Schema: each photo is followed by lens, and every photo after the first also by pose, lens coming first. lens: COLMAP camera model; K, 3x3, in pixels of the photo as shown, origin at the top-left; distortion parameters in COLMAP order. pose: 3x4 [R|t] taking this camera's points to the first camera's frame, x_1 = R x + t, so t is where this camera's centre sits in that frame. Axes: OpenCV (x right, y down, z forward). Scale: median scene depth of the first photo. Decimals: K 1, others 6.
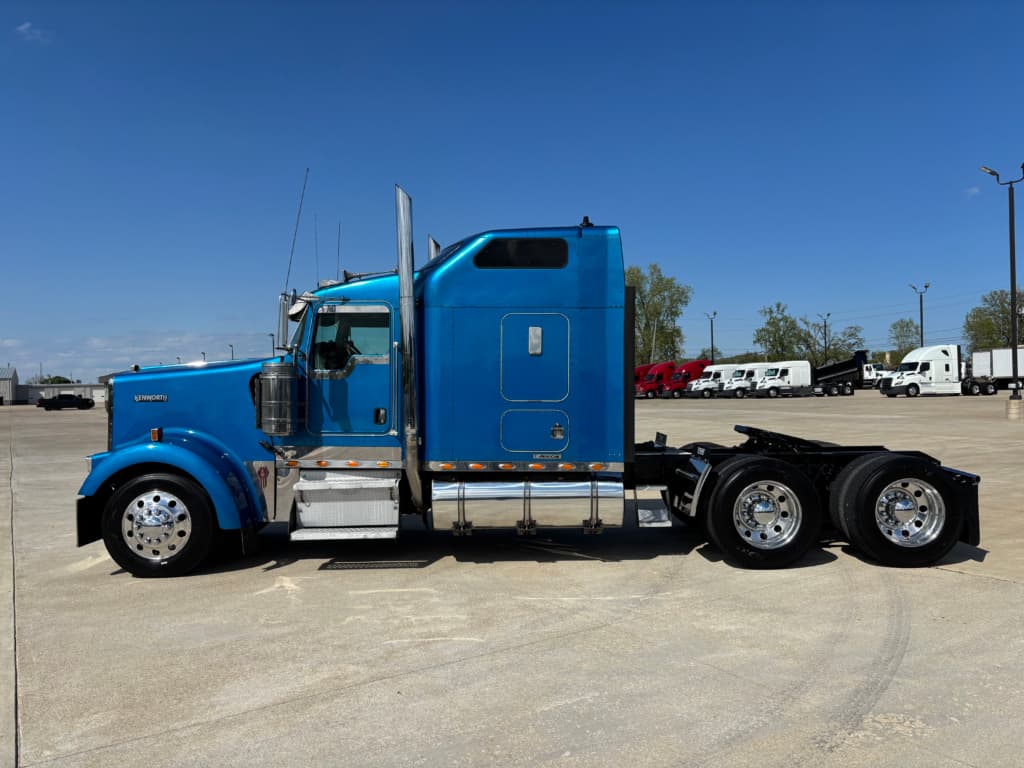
lens RADIAL K [[755.2, 0, 512.0], [0, 755.2, 384.0], [0, 0, 1]] dist [0.051648, -0.049200]
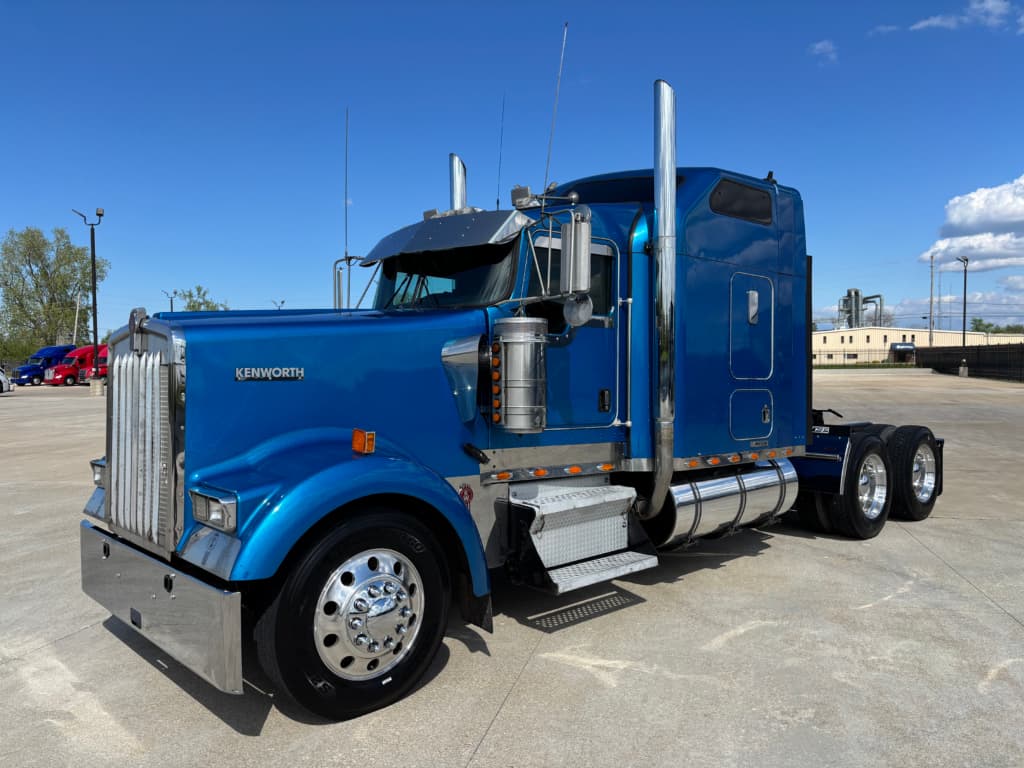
lens RADIAL K [[755.2, 0, 512.0], [0, 755.2, 384.0], [0, 0, 1]] dist [0.051648, -0.049200]
pose [[0.744084, -0.004310, 0.668072, -0.745235], [-0.007993, 0.999850, 0.015352, 0.017490], [-0.668038, -0.016763, 0.743938, 0.546291]]
